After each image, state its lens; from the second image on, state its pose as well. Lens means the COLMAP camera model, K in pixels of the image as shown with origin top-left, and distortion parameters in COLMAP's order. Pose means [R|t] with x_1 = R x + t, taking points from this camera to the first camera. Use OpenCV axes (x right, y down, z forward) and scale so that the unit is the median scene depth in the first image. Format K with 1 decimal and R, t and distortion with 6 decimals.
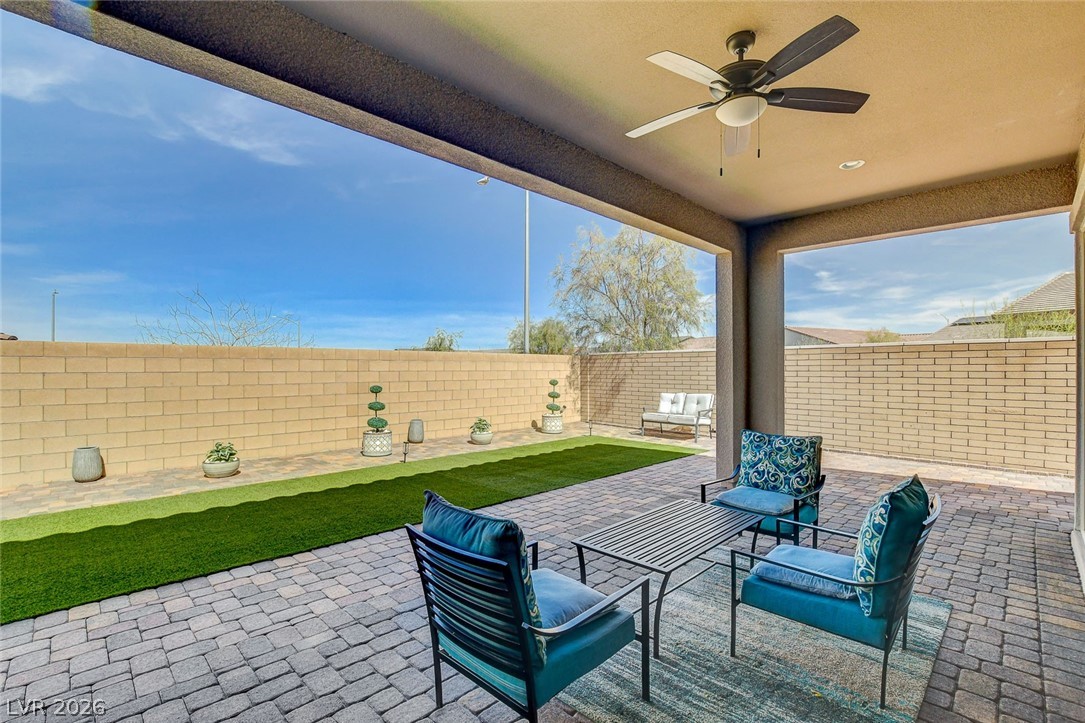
lens RADIAL K [[493.4, 0, 542.5], [0, 493.4, 361.5], [0, 0, 1]] dist [-0.016375, -0.000441]
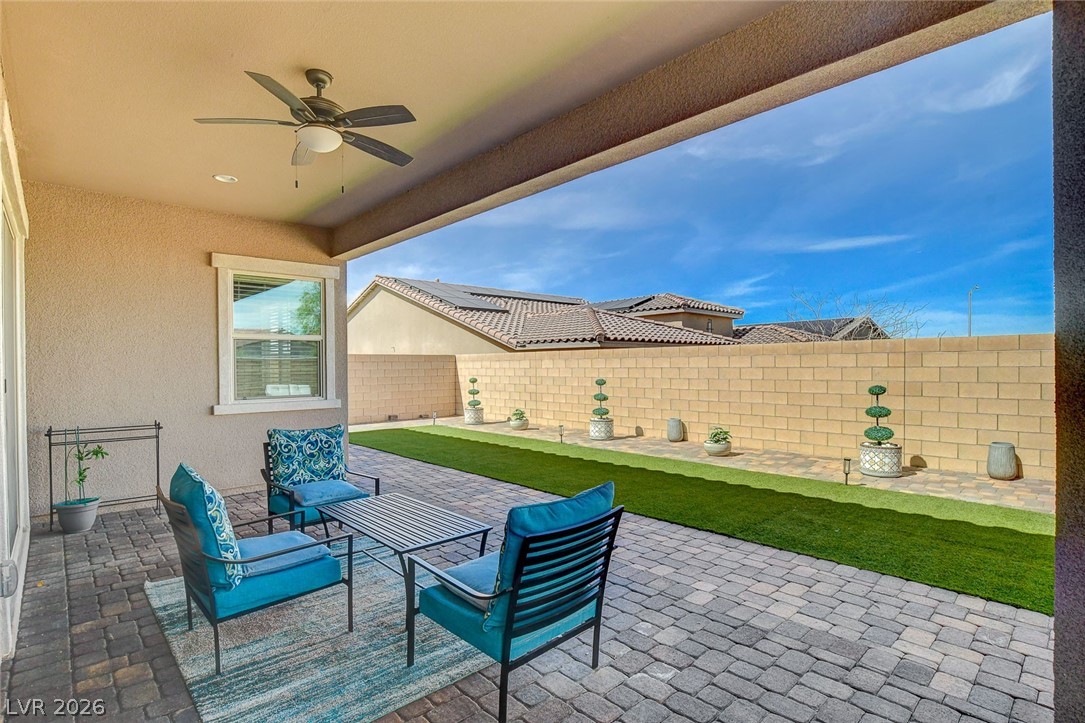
lens RADIAL K [[532.1, 0, 542.5], [0, 532.1, 361.5], [0, 0, 1]] dist [-0.020269, -0.000463]
pose [[-0.033013, -0.005945, -0.999437, 0.765506], [0.020074, 0.999777, -0.006611, 0.008332], [0.999253, -0.020281, -0.032886, 0.735762]]
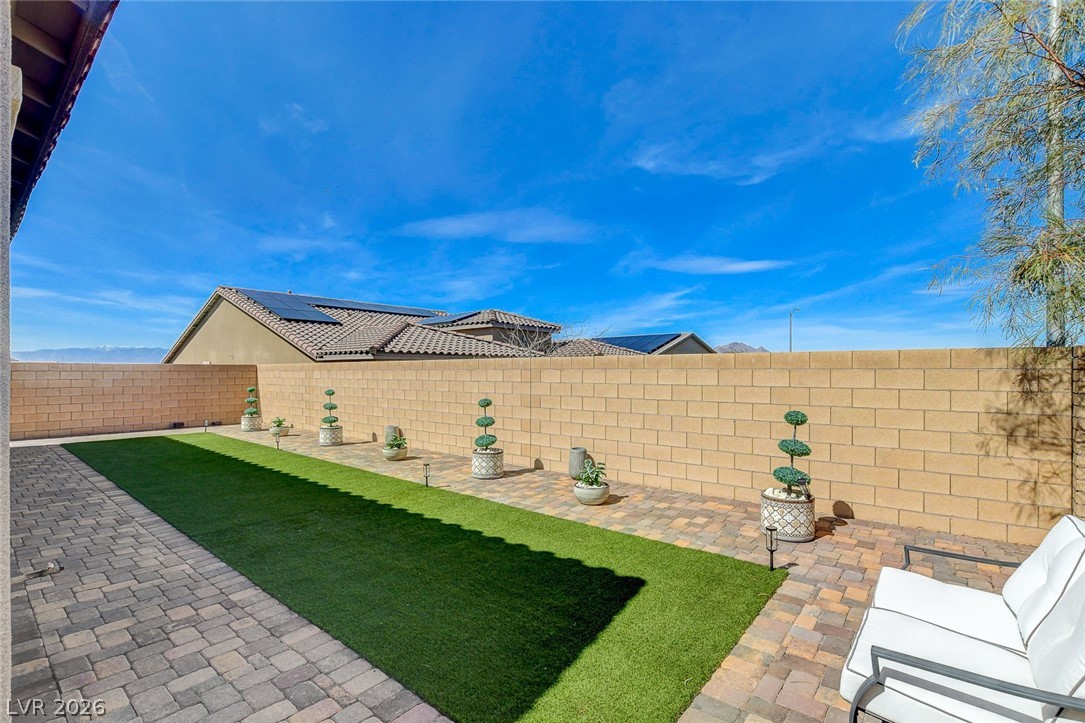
lens RADIAL K [[492.7, 0, 542.5], [0, 492.7, 361.5], [0, 0, 1]] dist [-0.019523, 0.000942]
pose [[0.097727, -0.018001, -0.995050, 0.841021], [0.013866, 0.999764, -0.016724, -0.004025], [0.995117, -0.012163, 0.097954, 1.504760]]
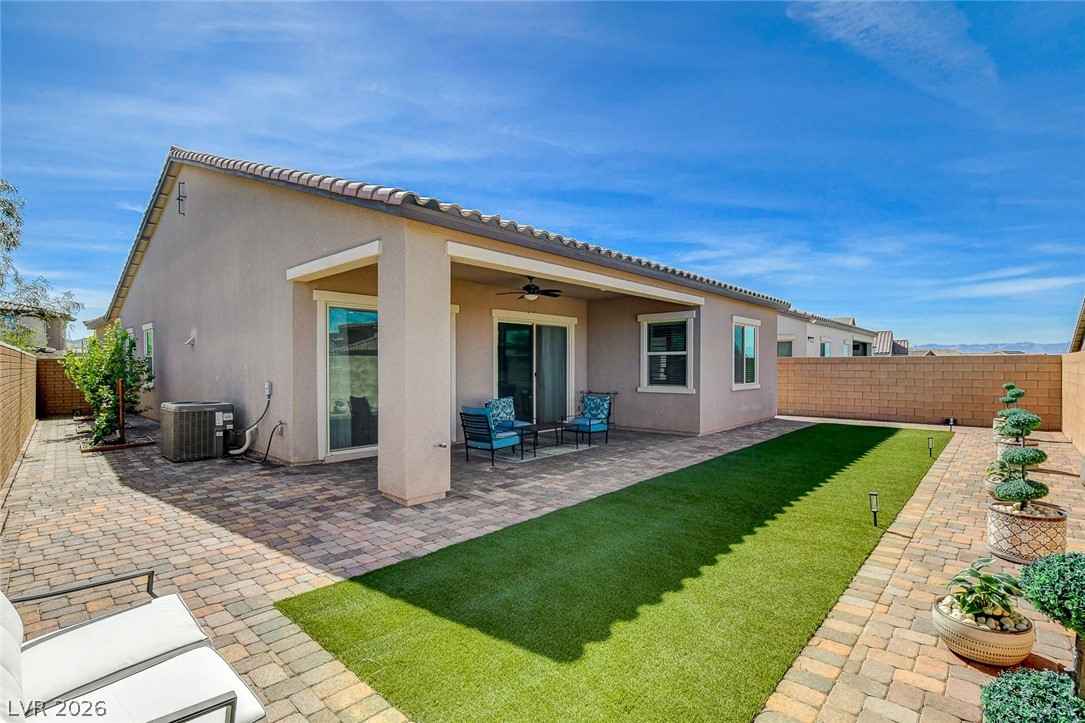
lens RADIAL K [[513.3, 0, 542.5], [0, 513.3, 361.5], [0, 0, 1]] dist [-0.017731, -0.000020]
pose [[-0.999233, 0.003490, -0.039007, 0.228389], [0.004262, 0.999796, -0.019731, 0.007760], [0.038930, -0.019883, -0.999044, 2.196522]]
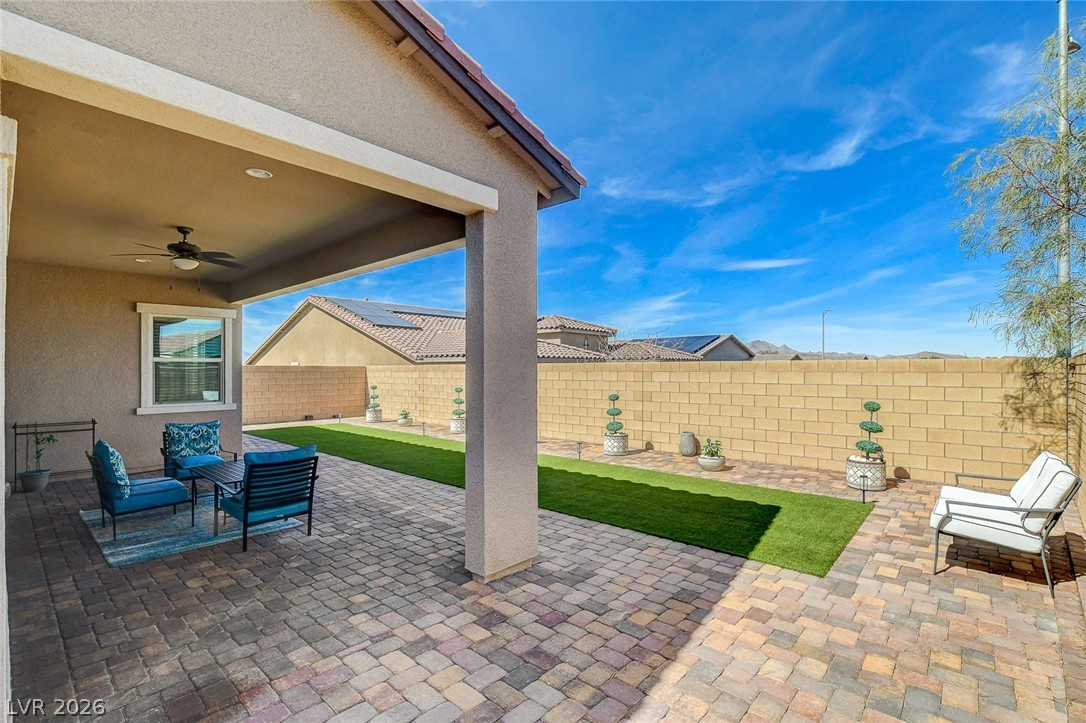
lens RADIAL K [[493.9, 0, 543.0], [0, 493.9, 361.5], [0, 0, 1]] dist [-0.016375, -0.000441]
pose [[0.062031, -0.014954, -0.997962, 1.212598], [0.014414, 0.999797, -0.014085, -0.021937], [0.997970, -0.013511, 0.062234, 1.126753]]
